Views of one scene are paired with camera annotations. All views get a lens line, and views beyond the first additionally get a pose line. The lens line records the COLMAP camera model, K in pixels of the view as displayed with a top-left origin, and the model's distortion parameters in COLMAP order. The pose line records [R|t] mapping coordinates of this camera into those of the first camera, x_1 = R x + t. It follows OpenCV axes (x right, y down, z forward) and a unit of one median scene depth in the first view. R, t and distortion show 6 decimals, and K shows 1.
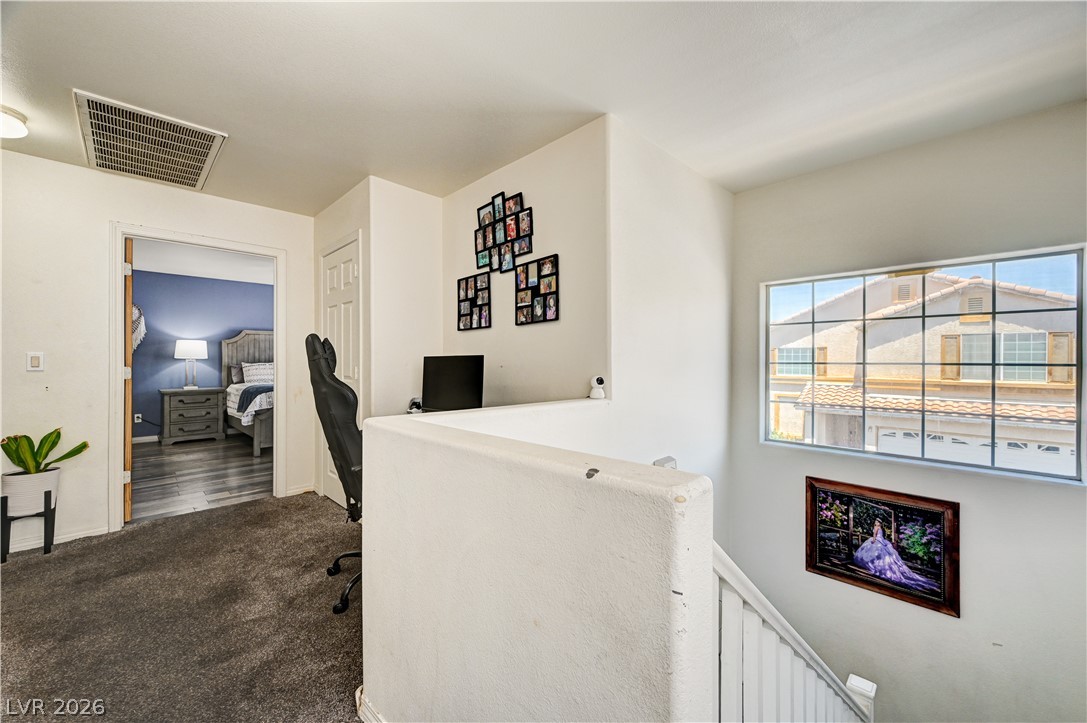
lens RADIAL K [[430.3, 0, 547.4], [0, 430.3, 360.0], [0, 0, 1]] dist [-0.001458, 0.000743]
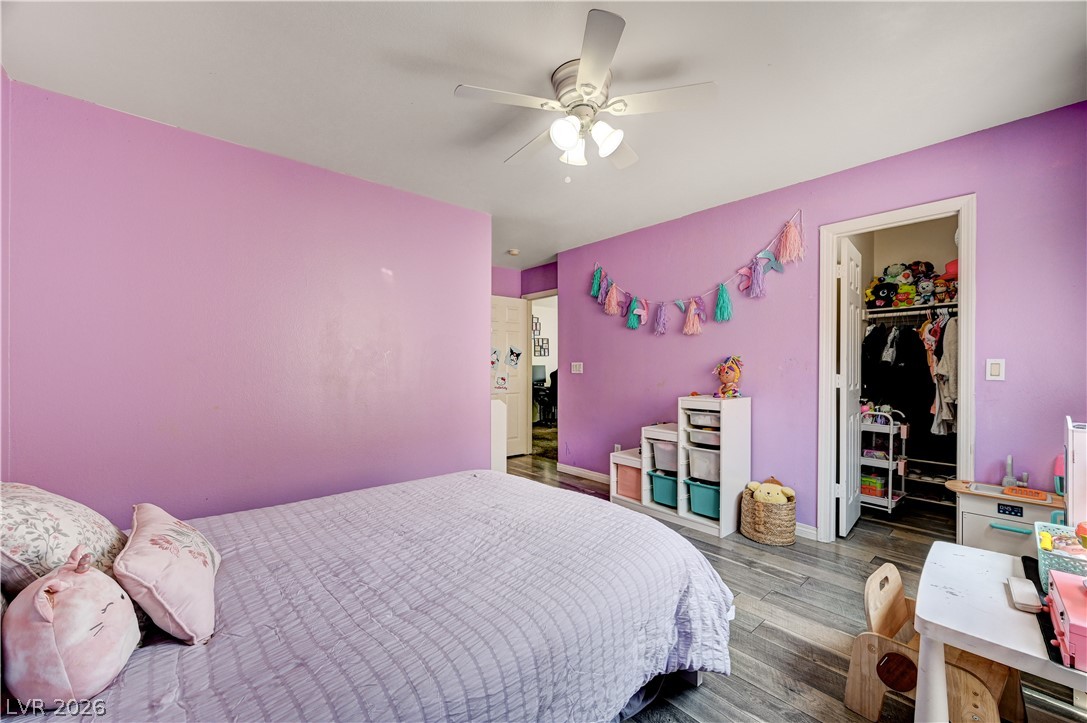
lens RADIAL K [[430.3, 0, 543.5], [0, 430.3, 364.6], [0, 0, 1]] dist [-0.001458, 0.000743]
pose [[0.076964, -0.003588, 0.997027, -3.379462], [-0.001775, 0.999991, 0.003736, -0.028073], [-0.997032, -0.002058, 0.076957, 0.682713]]
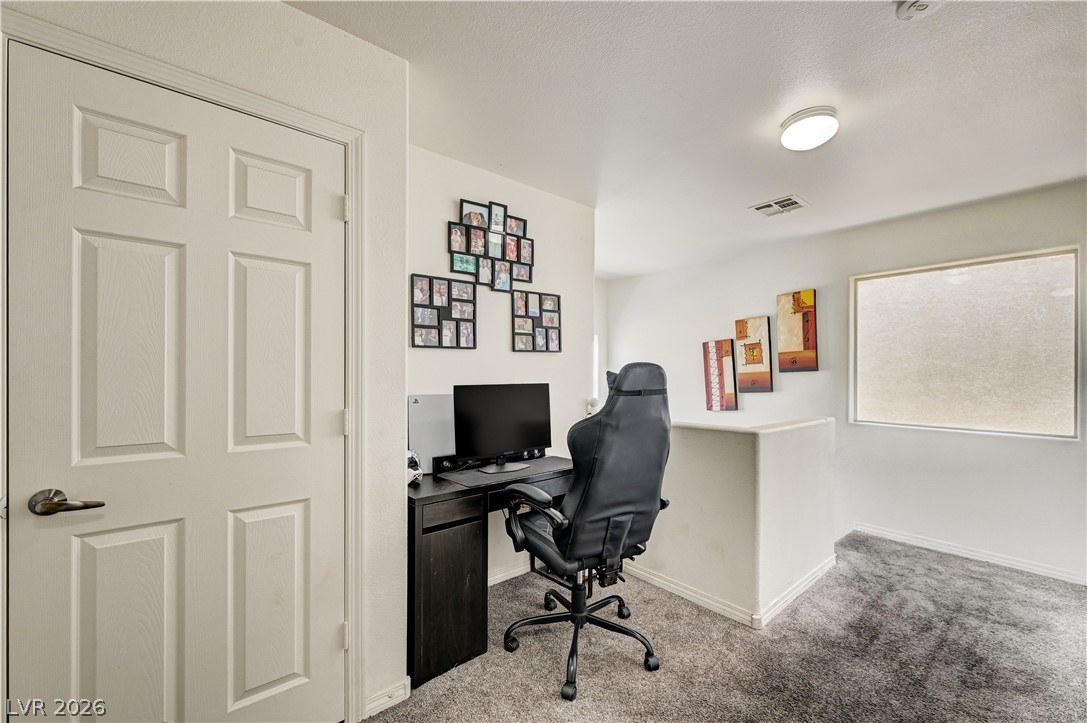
lens RADIAL K [[430.3, 0, 542.2], [0, 430.3, 373.4], [0, 0, 1]] dist [-0.001458, 0.000743]
pose [[0.098262, 0.008187, 0.995127, -1.028633], [-0.003177, 0.999964, -0.007913, -0.023701], [-0.995155, -0.002384, 0.098285, 0.845199]]
